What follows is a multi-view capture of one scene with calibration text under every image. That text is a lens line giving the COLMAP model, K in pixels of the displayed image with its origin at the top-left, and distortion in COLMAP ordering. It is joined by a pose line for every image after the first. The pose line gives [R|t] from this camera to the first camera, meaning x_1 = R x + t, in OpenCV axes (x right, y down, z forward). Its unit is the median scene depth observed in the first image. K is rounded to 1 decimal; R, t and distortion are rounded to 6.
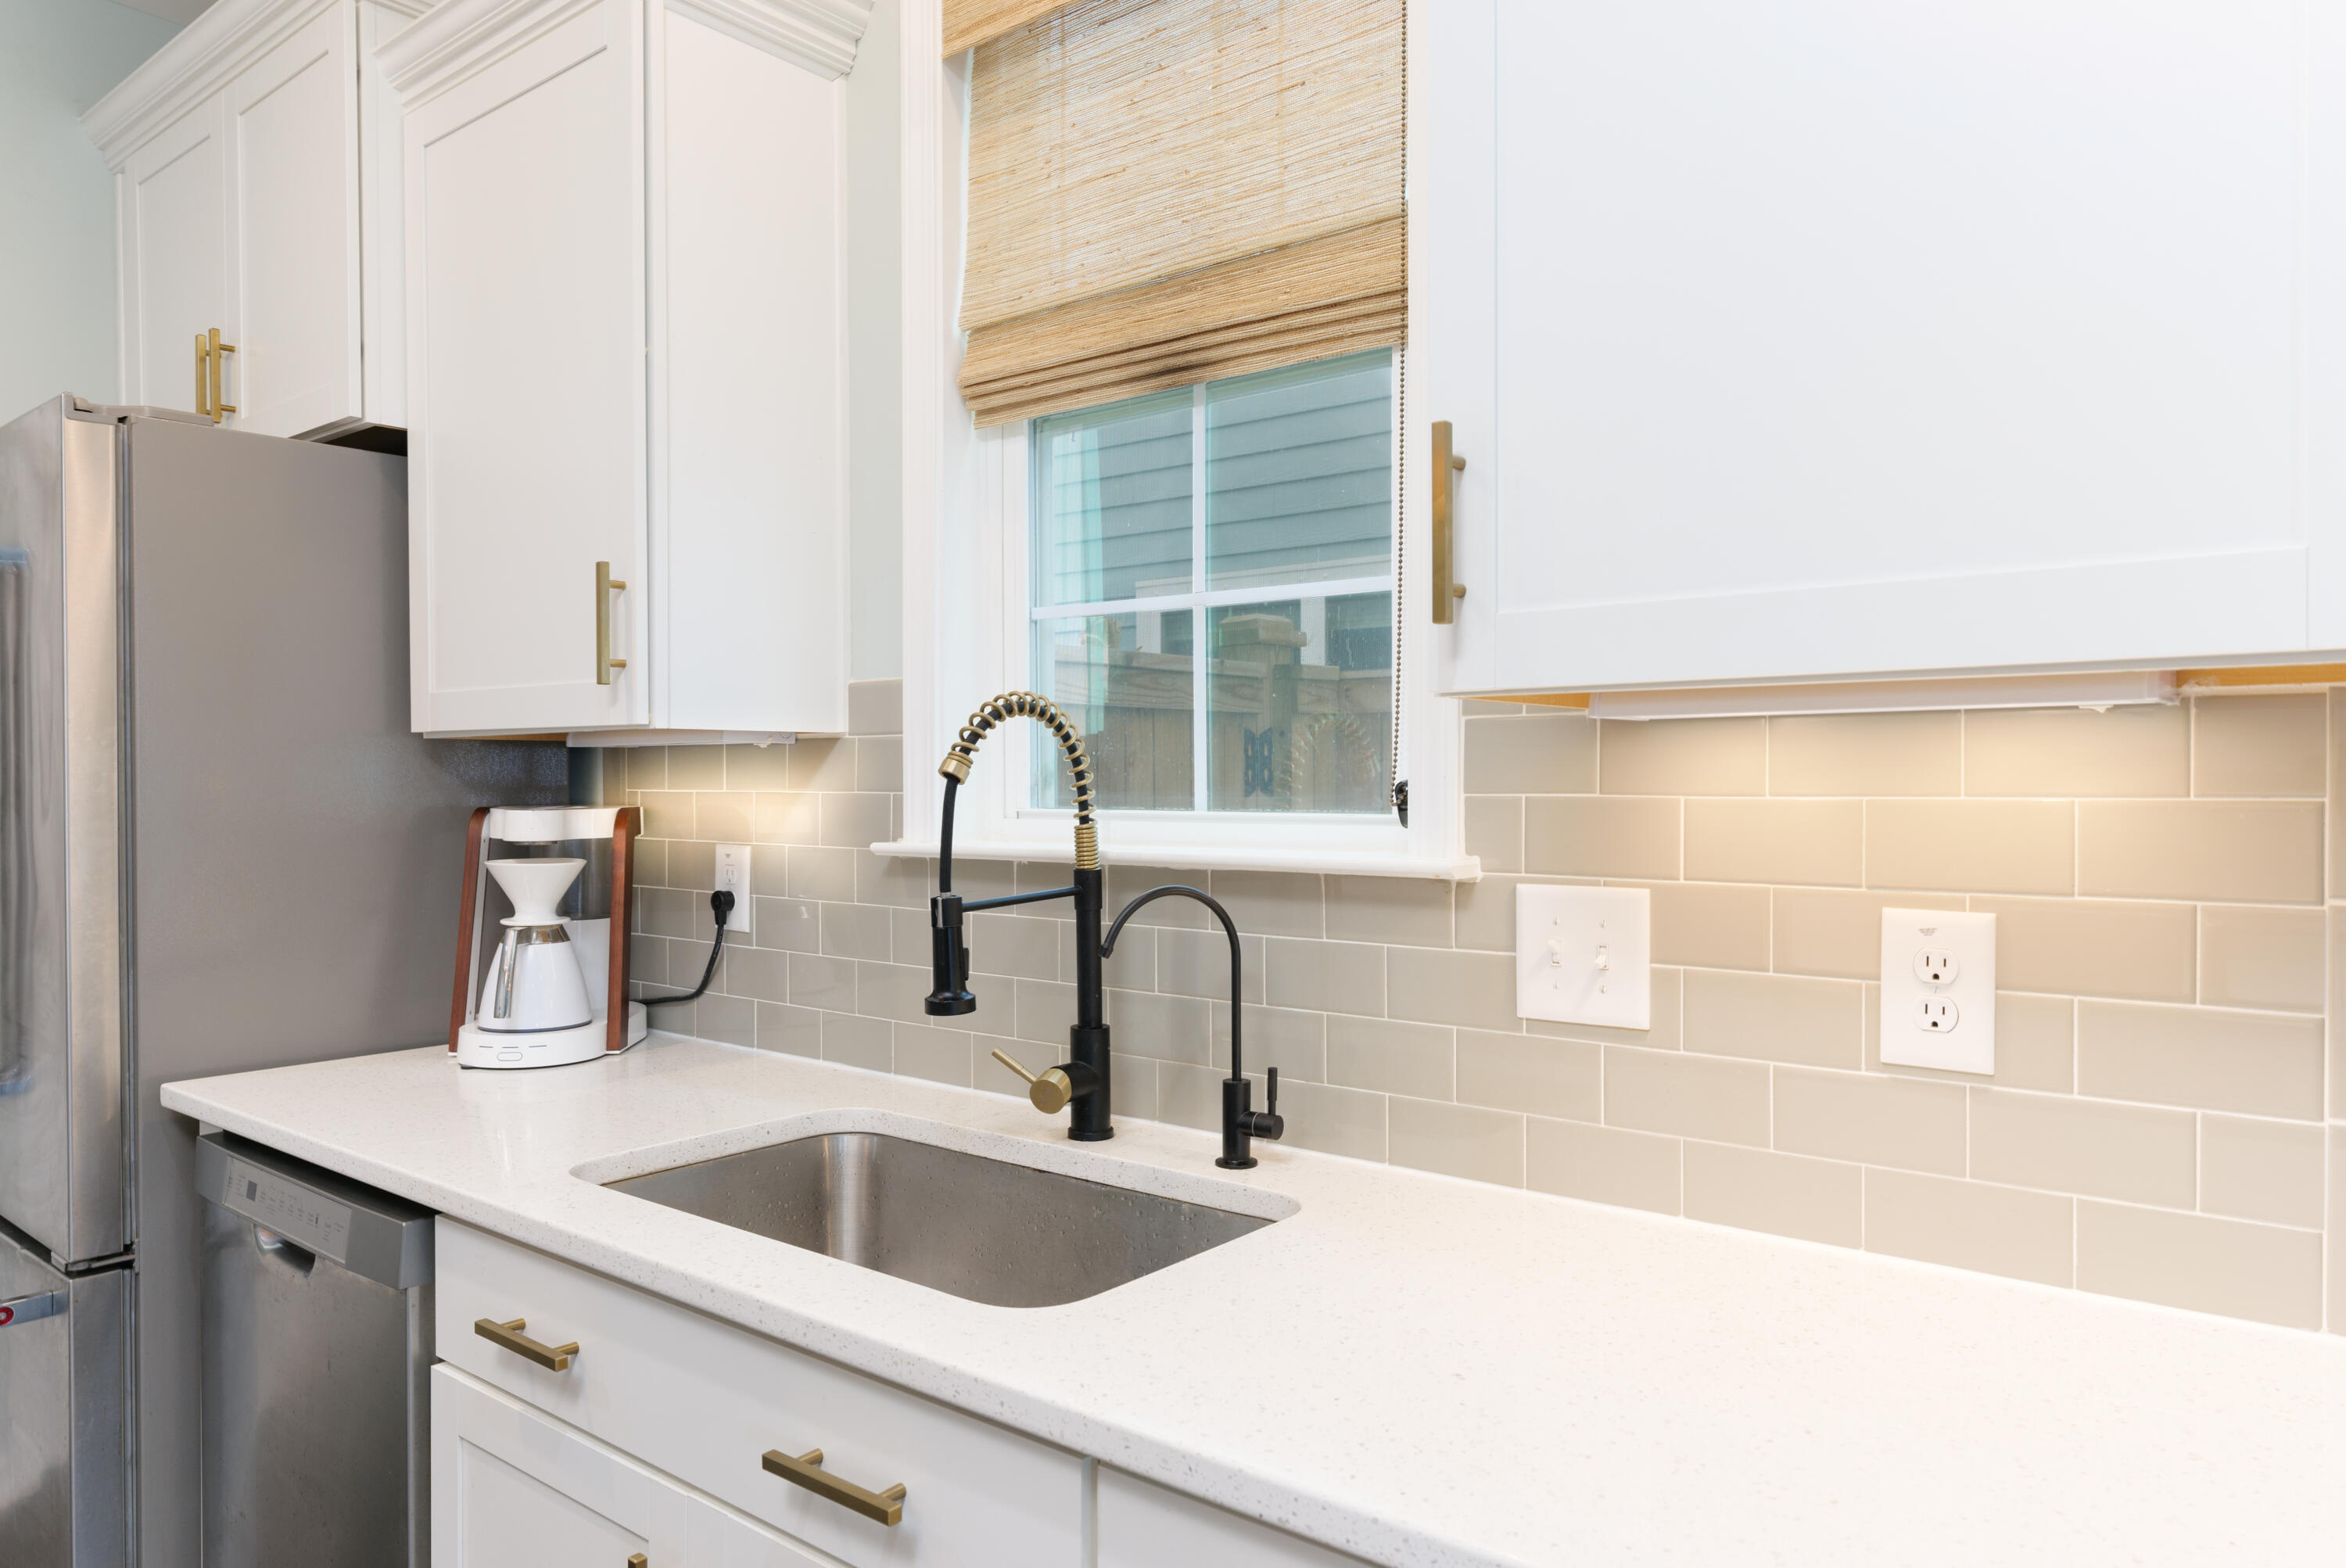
lens RADIAL K [[1521.3, 0, 1148.1], [0, 1521.3, 783.3], [0, 0, 1]] dist [-0.001269, 0.017367]
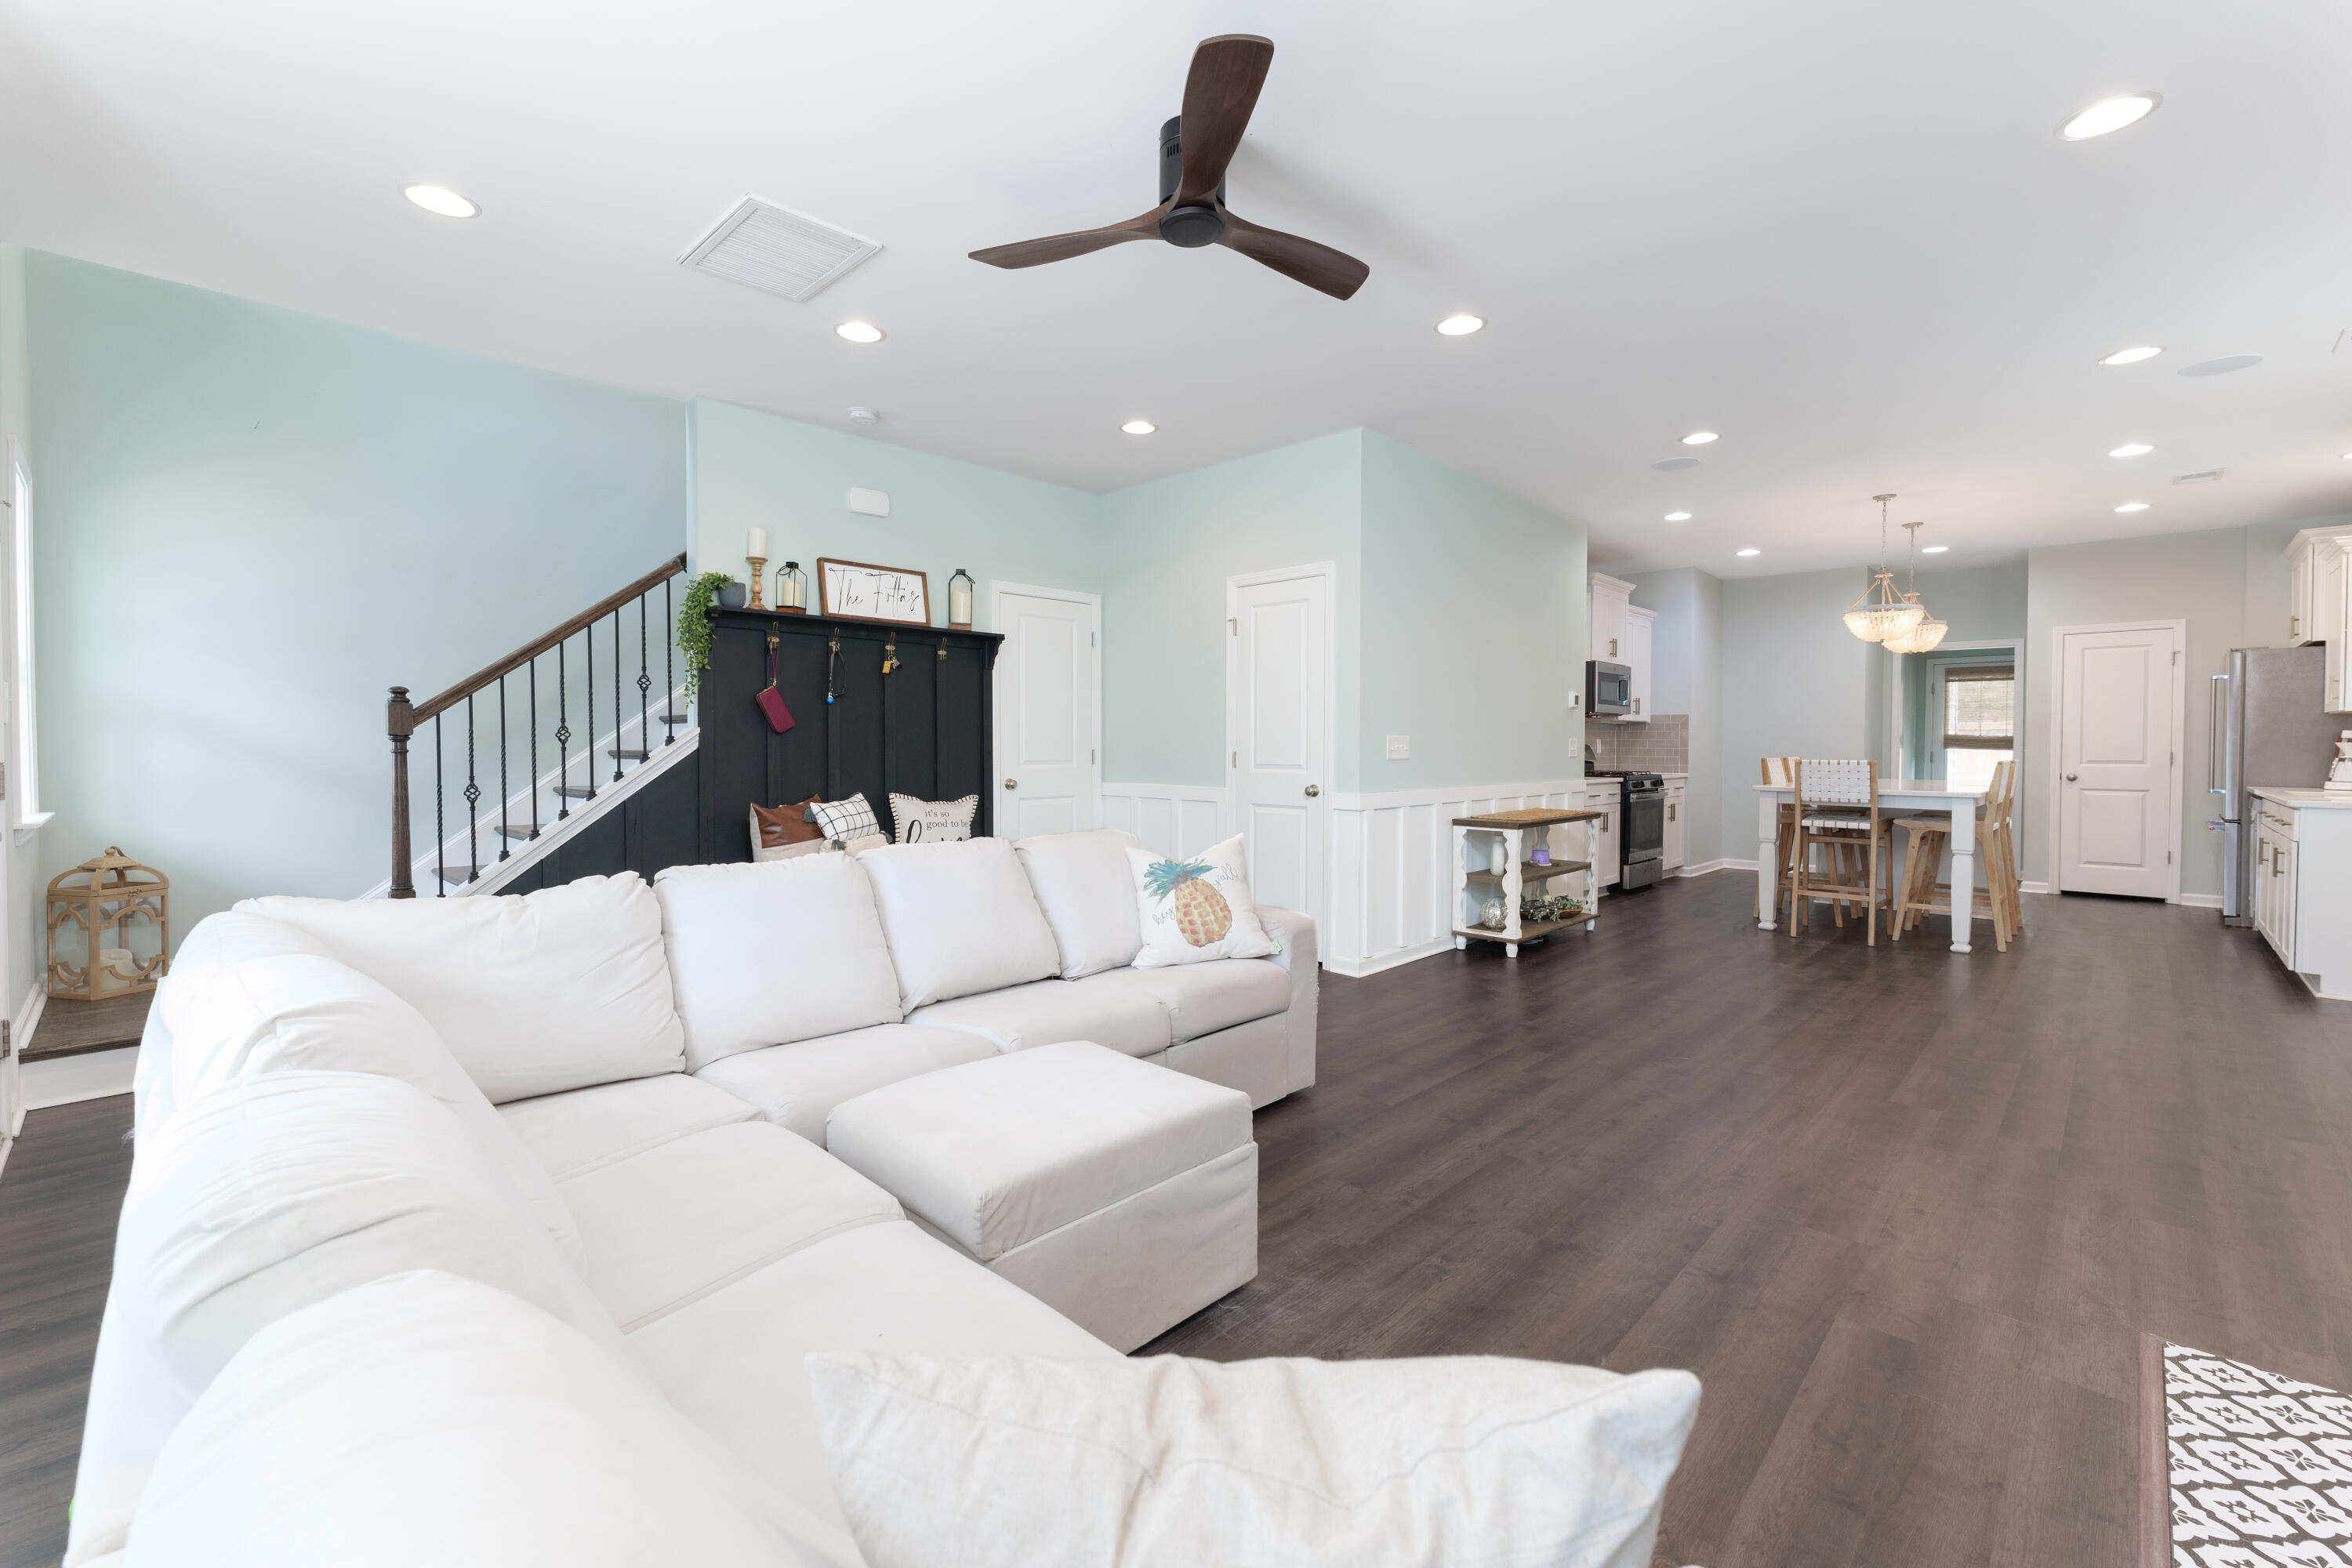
lens RADIAL K [[995.8, 0, 1172.6], [0, 995.8, 764.7], [0, 0, 1]] dist [0.001542, -0.000255]
pose [[-0.076181, 0.025443, -0.996769, 2.869425], [-0.005930, 0.999645, 0.025970, 0.064399], [0.997076, 0.007889, -0.076003, -2.244838]]
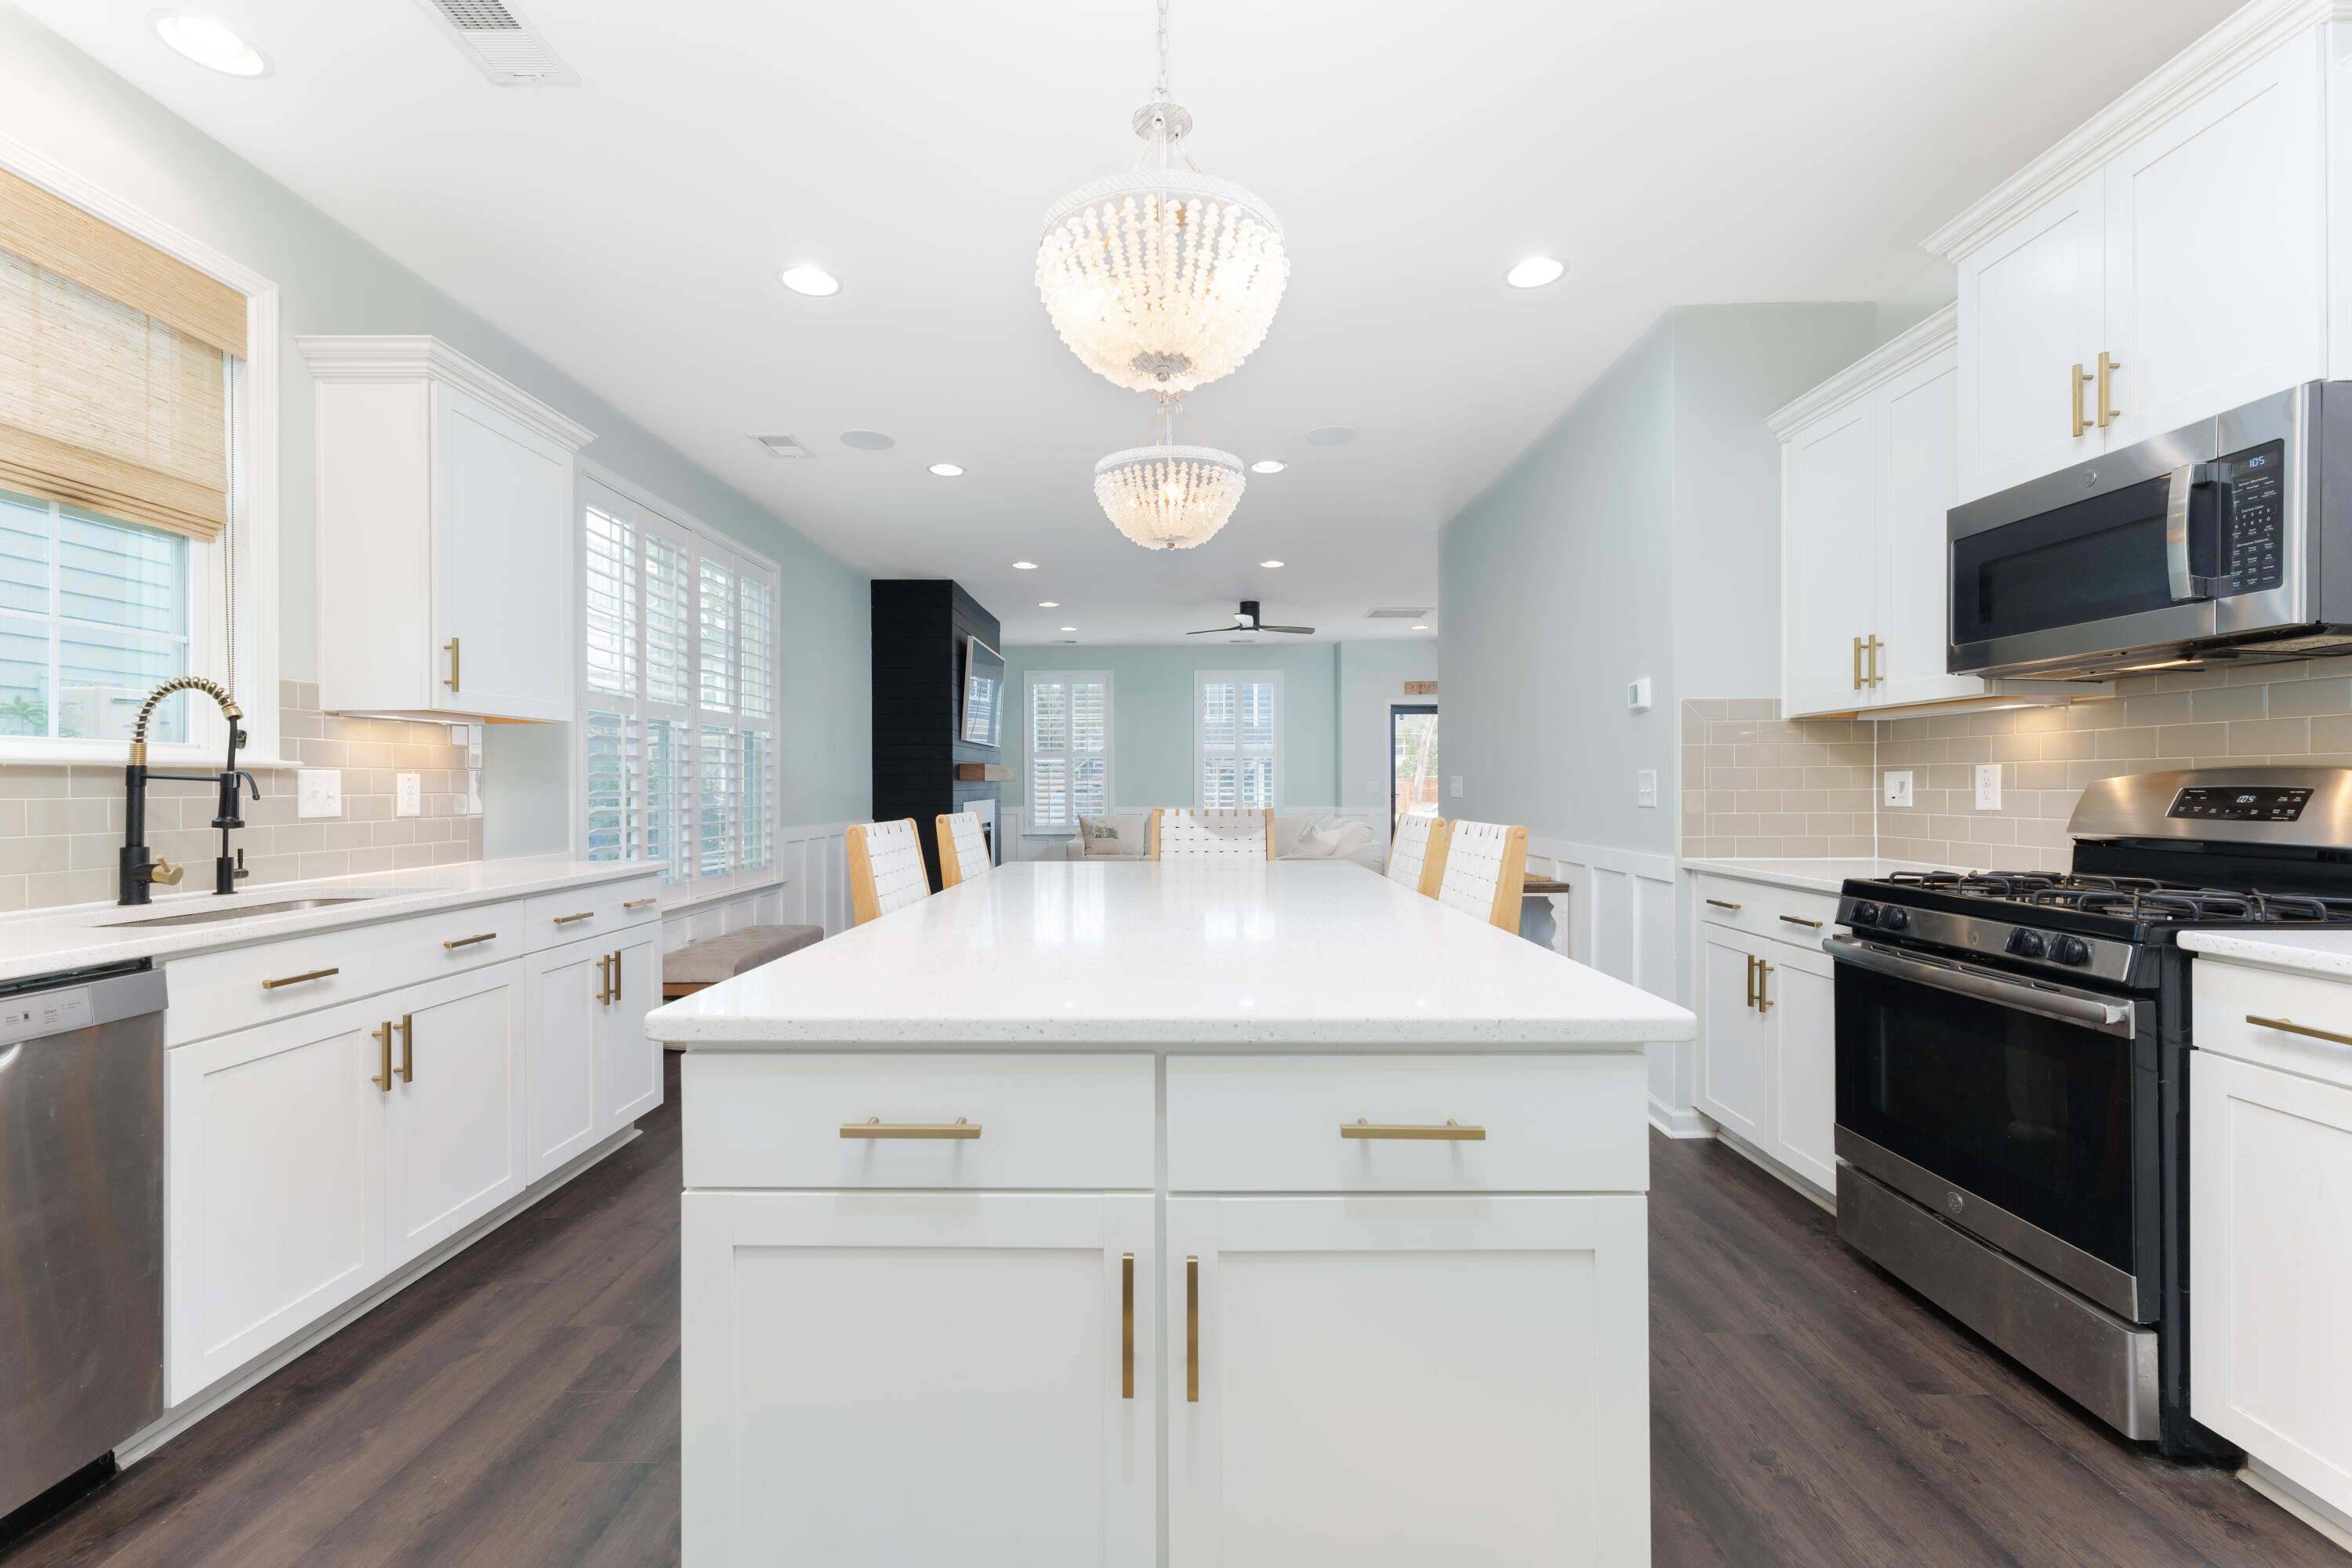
lens RADIAL K [[964.5, 0, 1165.9], [0, 964.5, 787.2], [0, 0, 1]] dist [-0.000895, -0.000217]
pose [[-0.628154, 0.003101, 0.778083, -1.573699], [0.007427, 0.999970, 0.002010, 0.078261], [-0.778054, 0.007041, -0.628158, 0.653258]]
